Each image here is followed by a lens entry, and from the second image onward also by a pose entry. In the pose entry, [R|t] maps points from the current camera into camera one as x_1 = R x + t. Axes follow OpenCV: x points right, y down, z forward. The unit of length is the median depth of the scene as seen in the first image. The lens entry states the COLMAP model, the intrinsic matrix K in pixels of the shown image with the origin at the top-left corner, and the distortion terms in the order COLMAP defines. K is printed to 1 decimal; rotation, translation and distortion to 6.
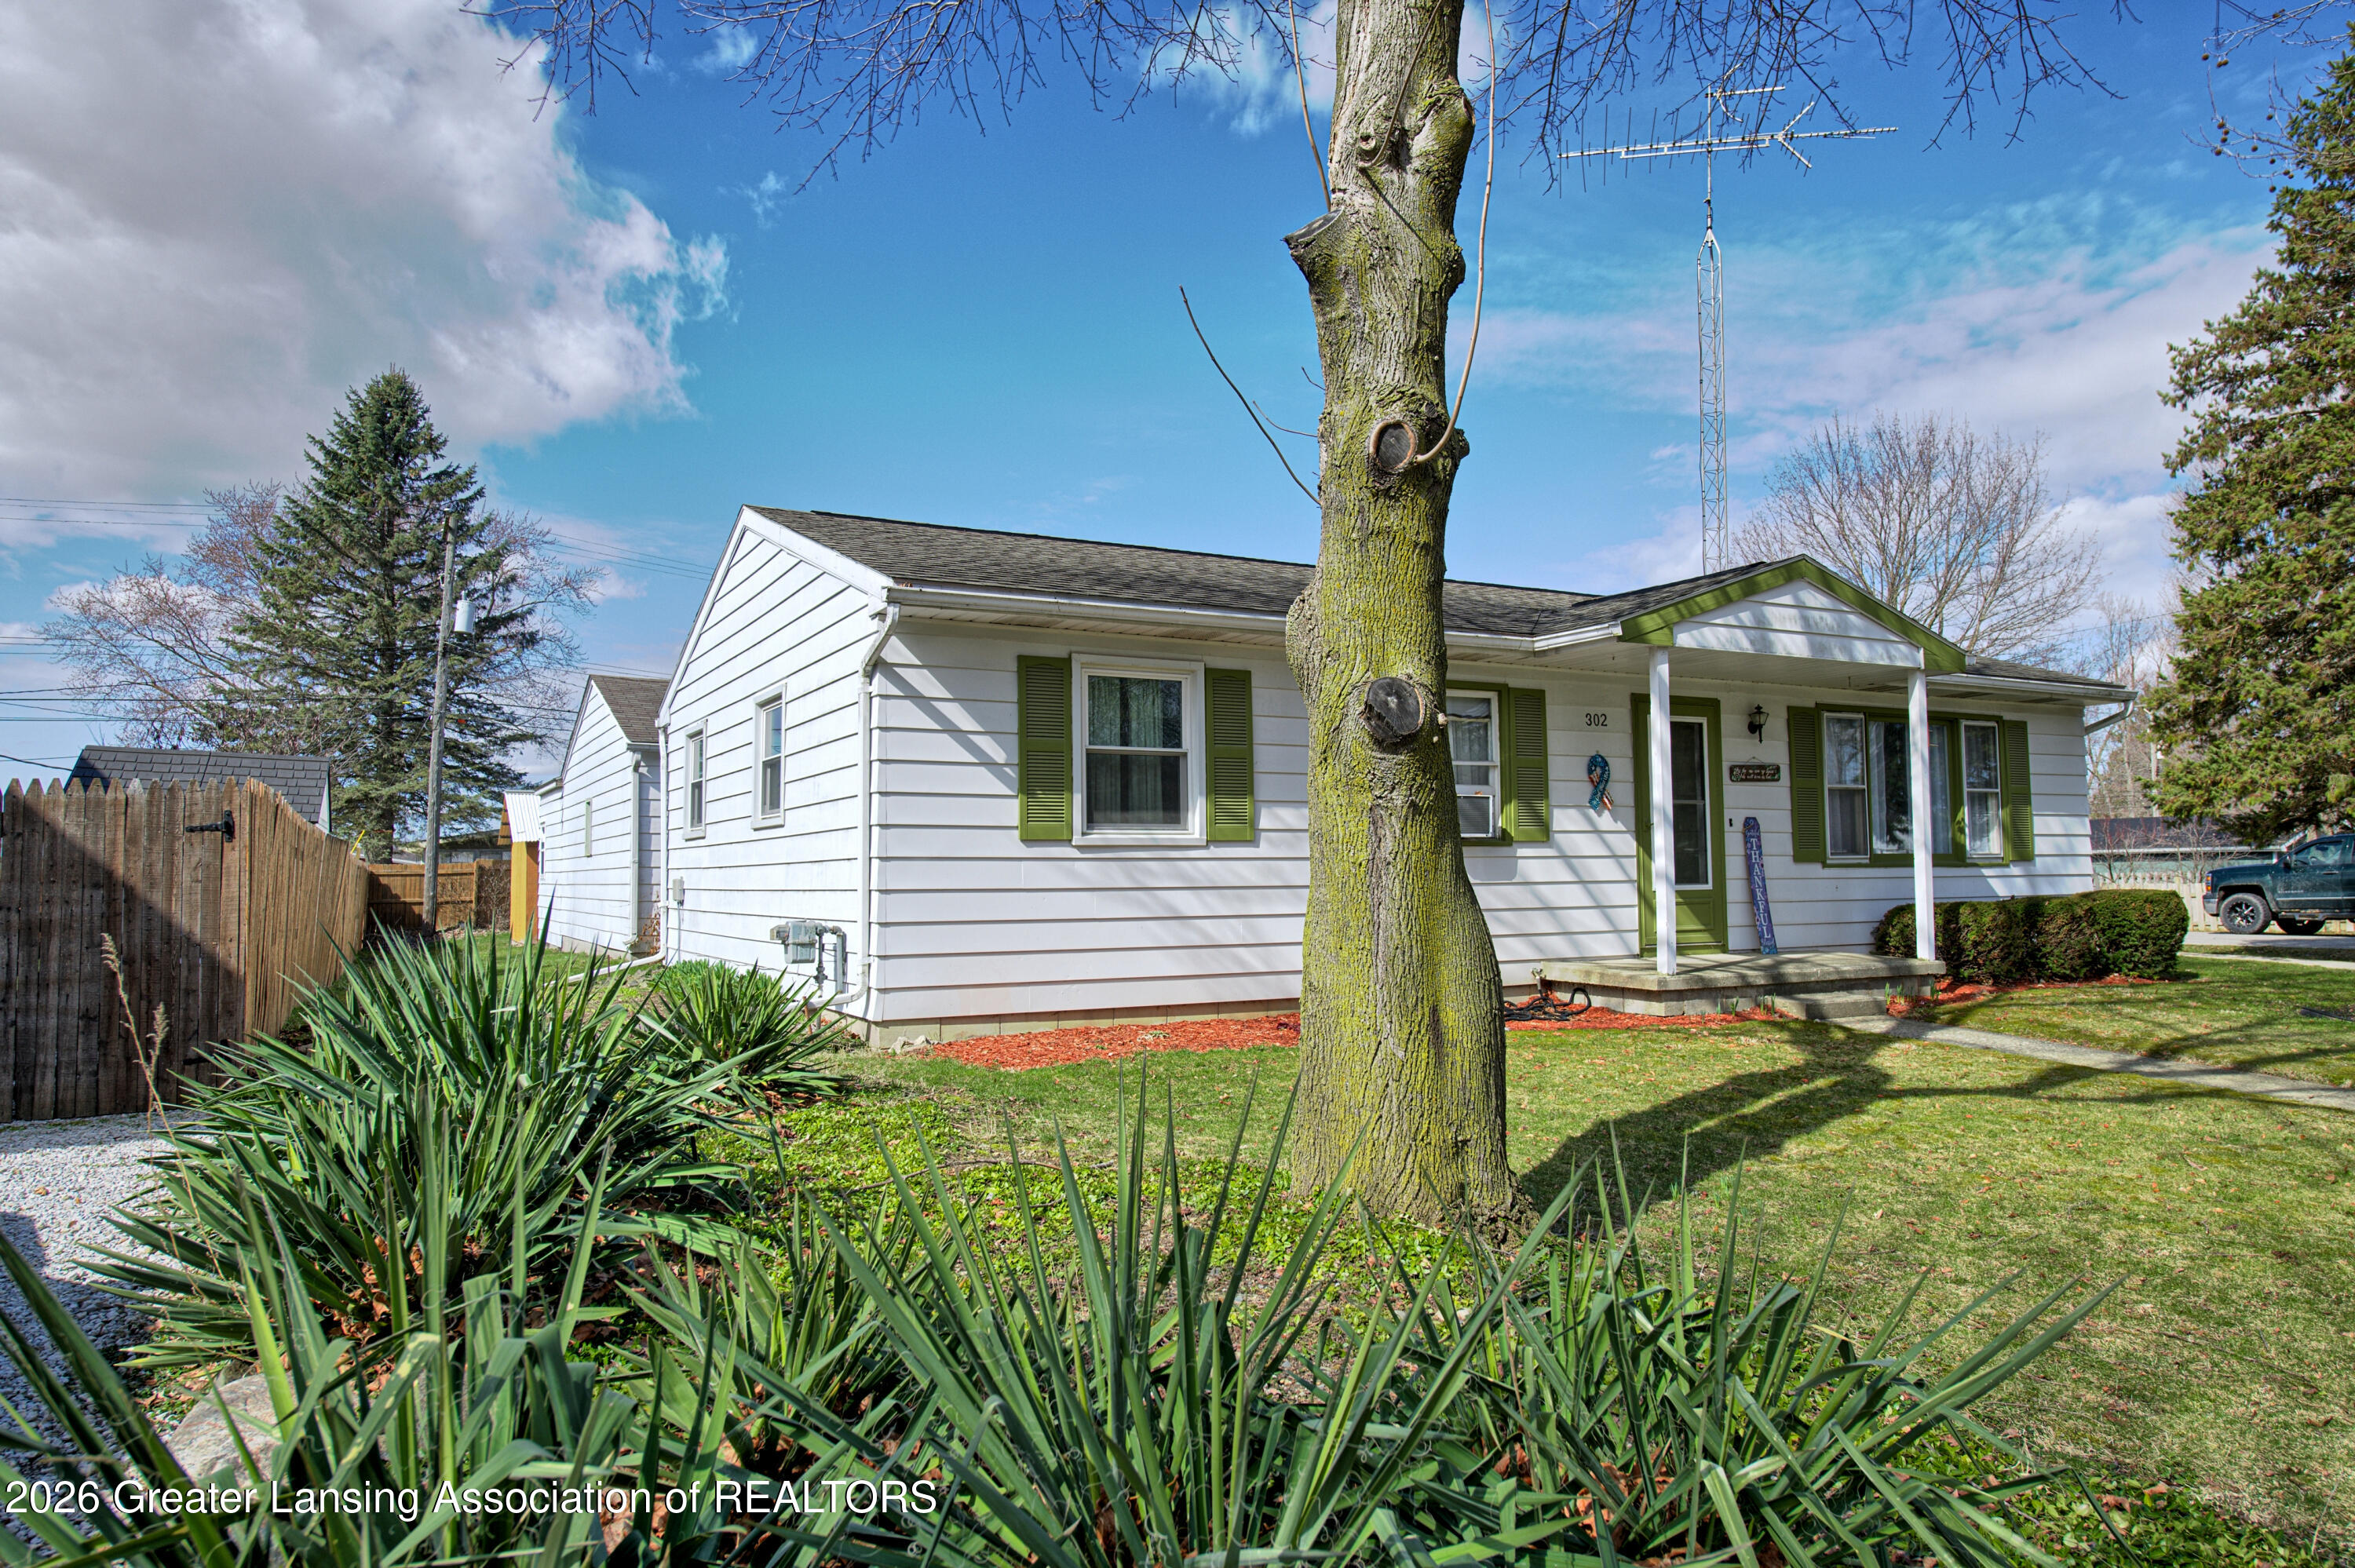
lens RADIAL K [[1512.6, 0, 1177.5], [0, 1512.6, 784.0], [0, 0, 1]] dist [-0.000641, 0.000443]
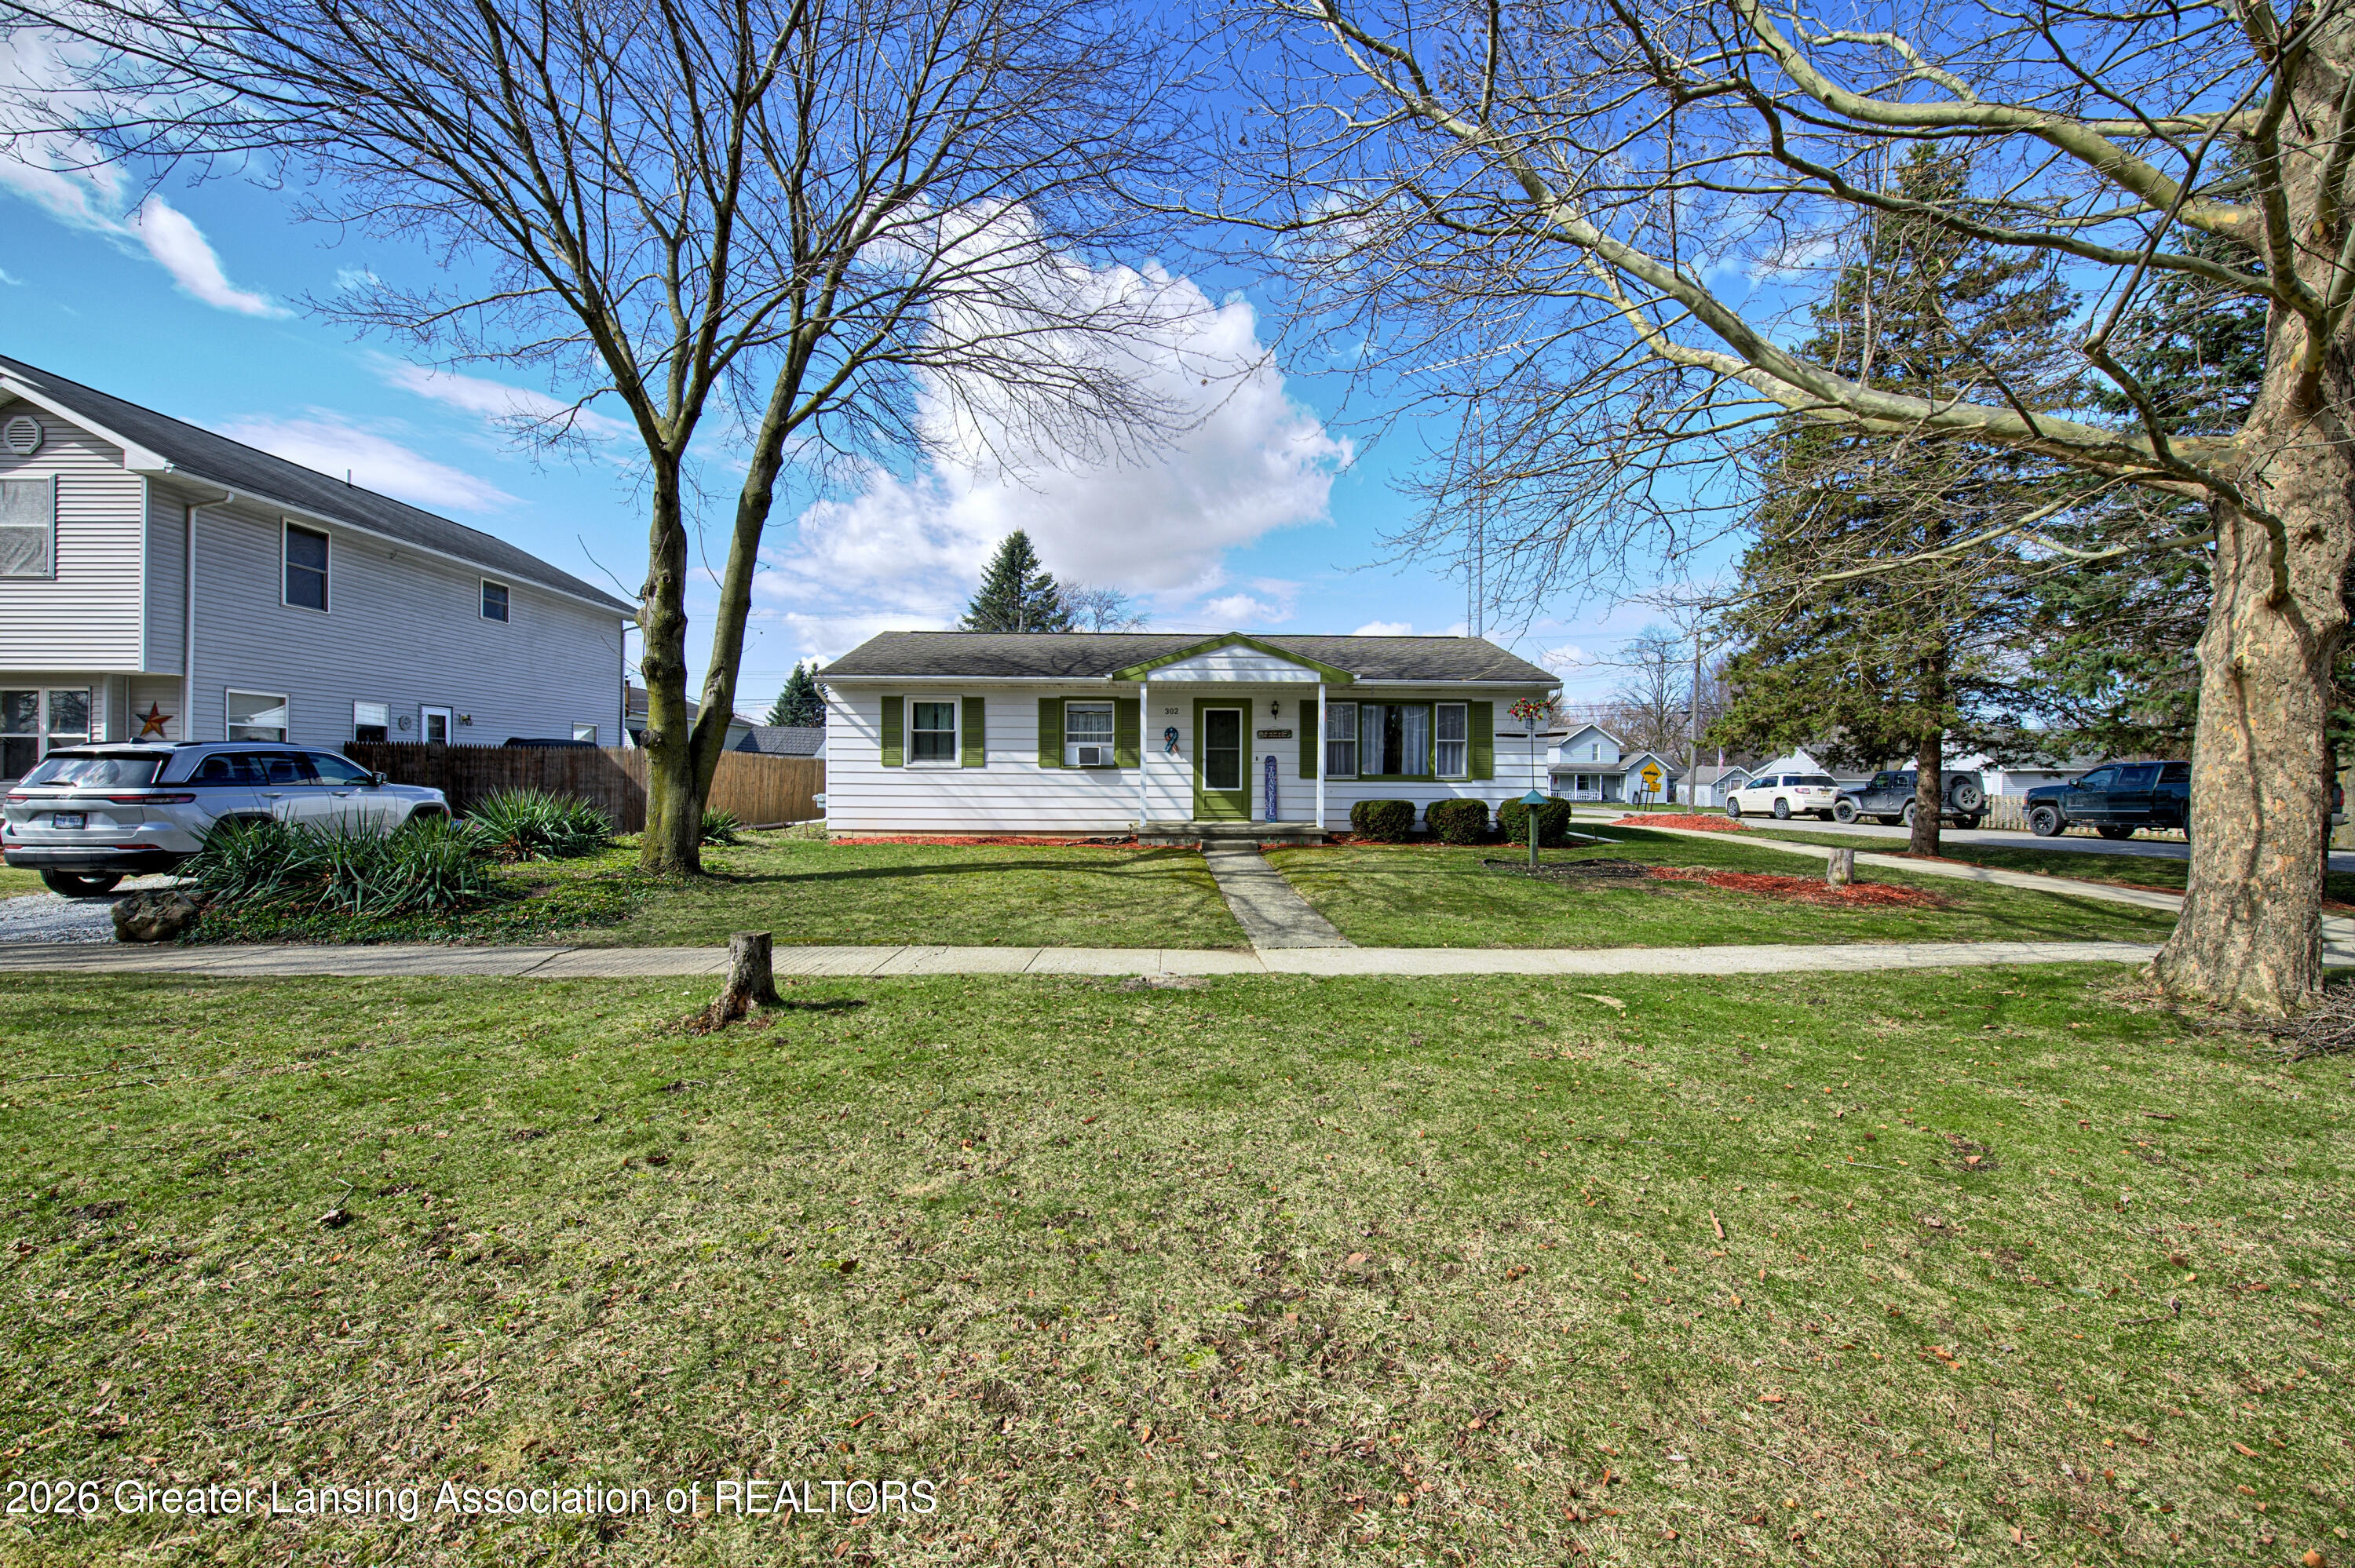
lens RADIAL K [[940.0, 0, 1179.5], [0, 940.0, 783.0], [0, 0, 1]] dist [-0.016922, -0.000615]
pose [[0.892427, 0.017236, -0.450863, 0.913854], [0.012816, 0.997898, 0.063517, -0.025650], [0.451010, -0.062463, 0.890330, -0.204800]]
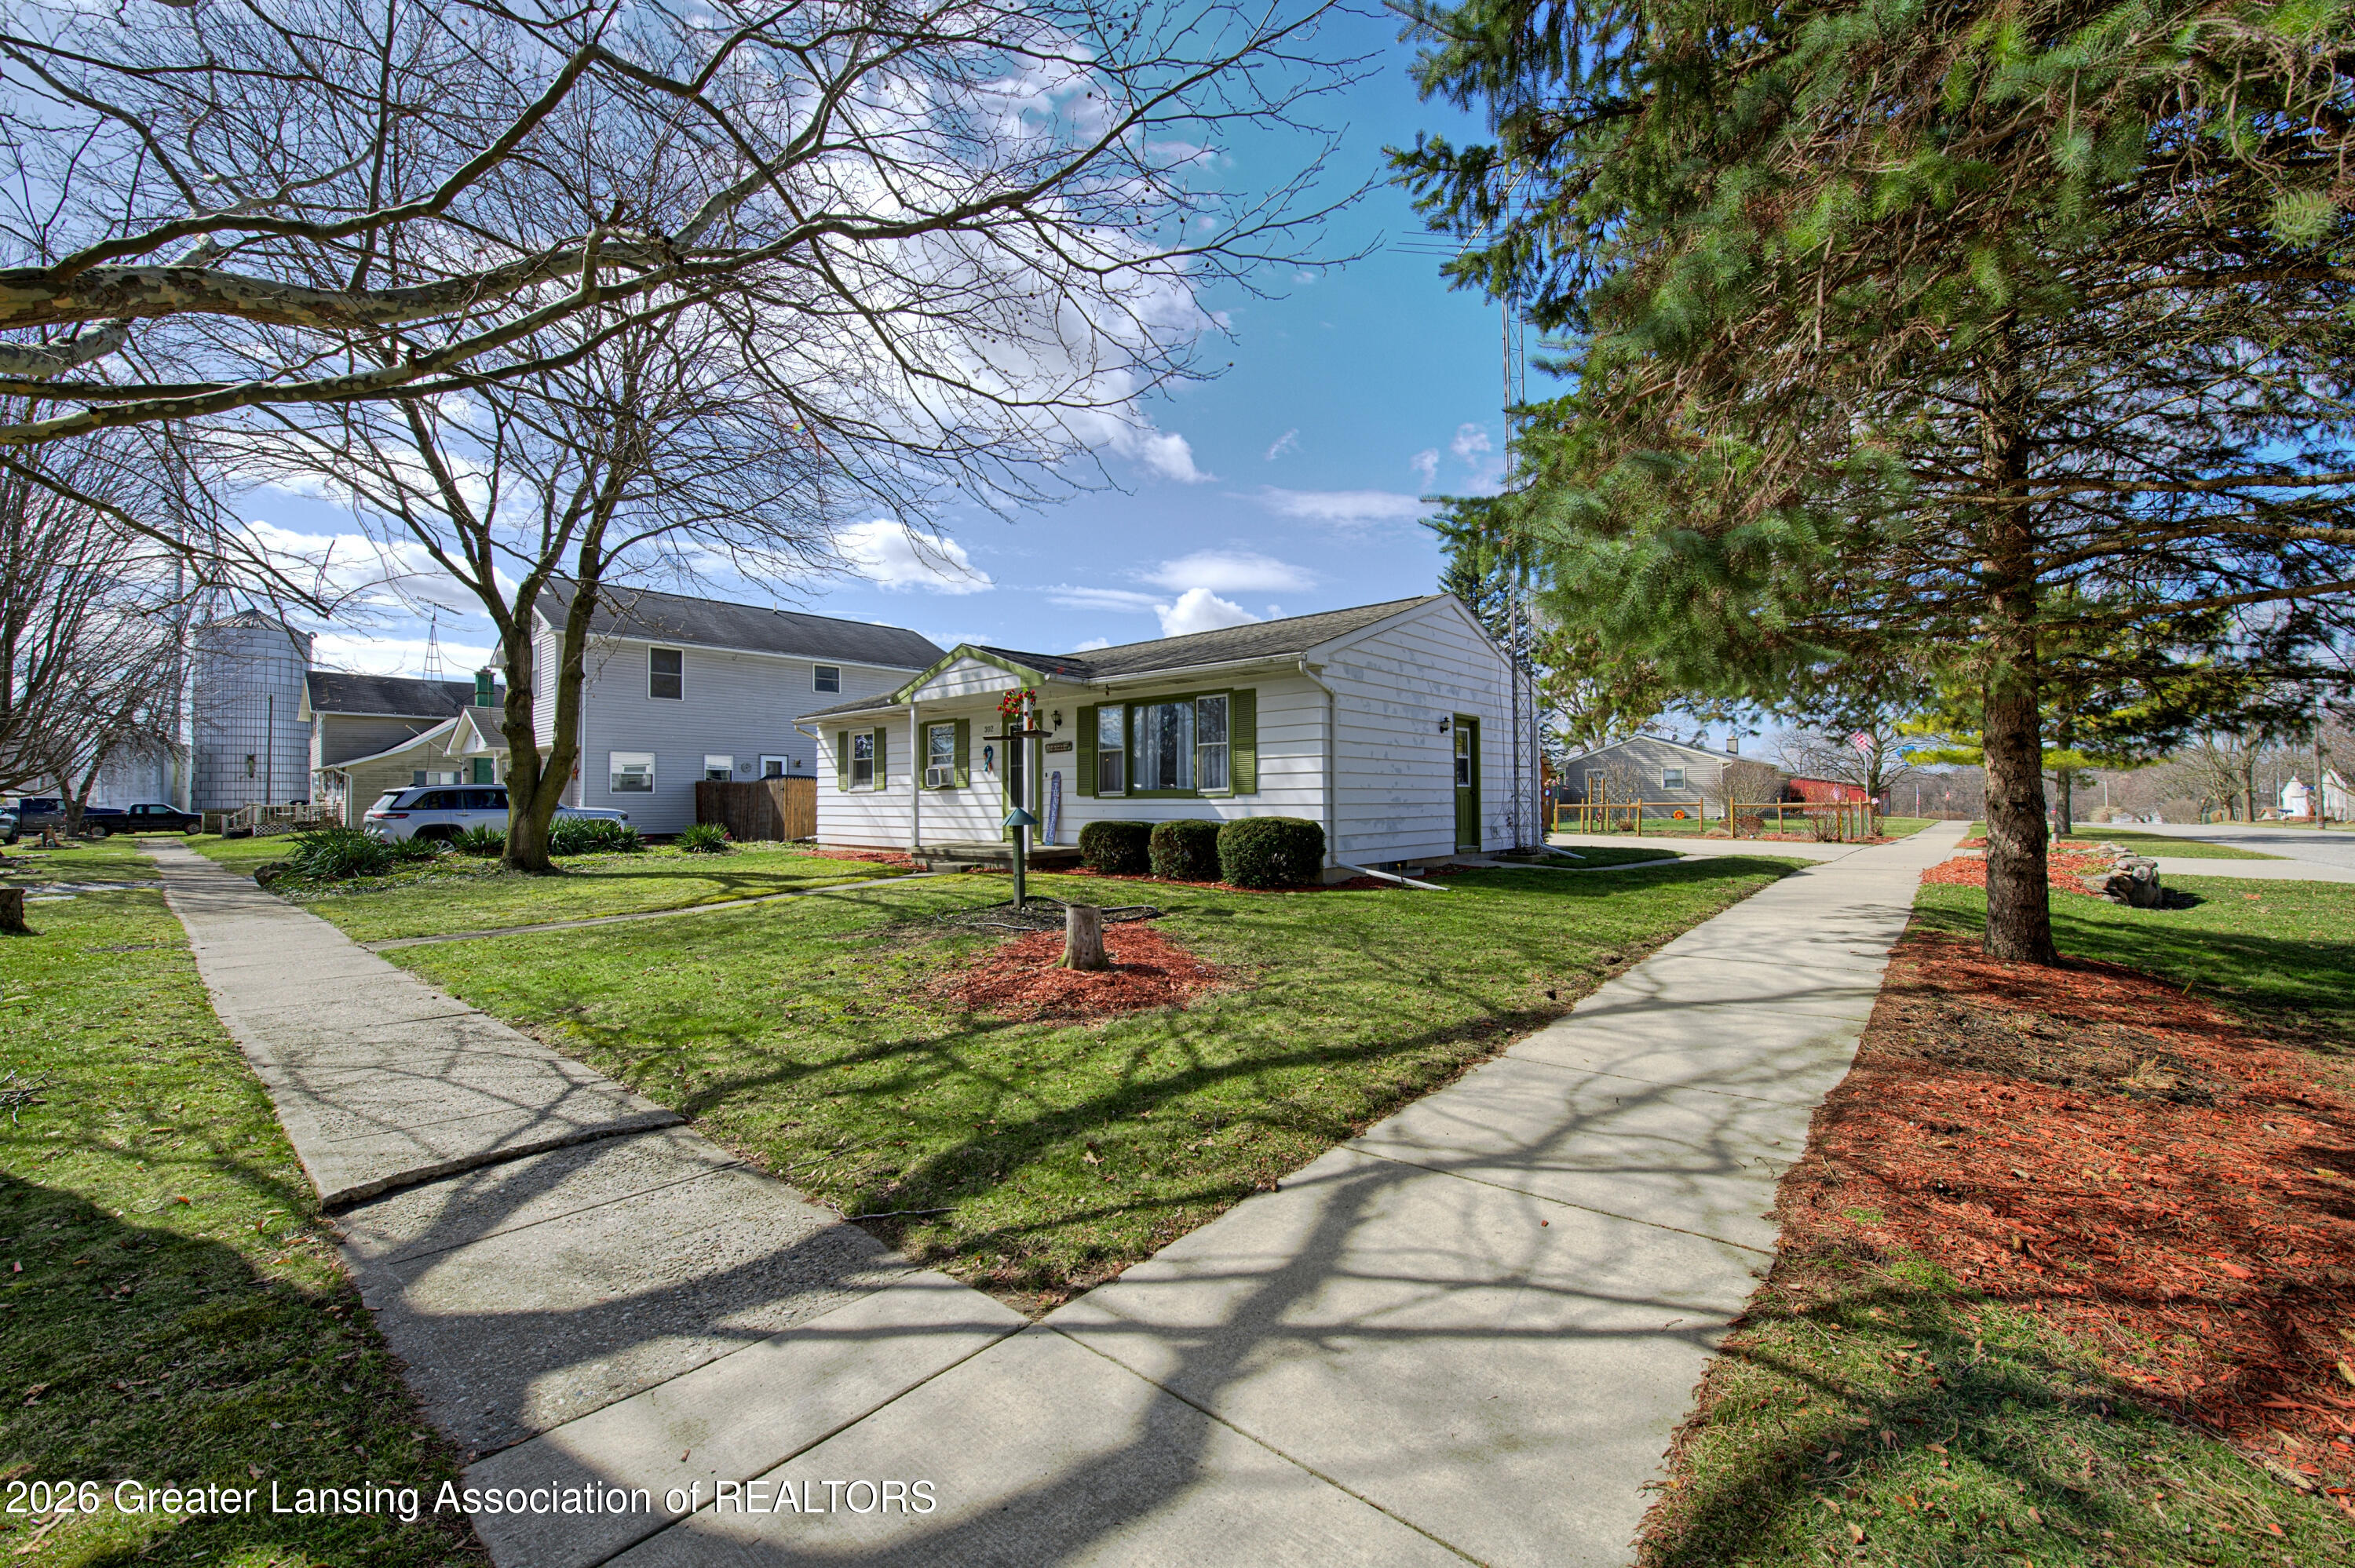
lens RADIAL K [[940.0, 0, 1179.5], [0, 940.0, 783.0], [0, 0, 1]] dist [-0.016922, -0.000615]
pose [[0.341763, -0.010675, -0.939725, 1.632942], [0.059539, 0.998173, 0.010315, 0.035862], [0.937898, -0.059475, 0.341774, 0.812244]]
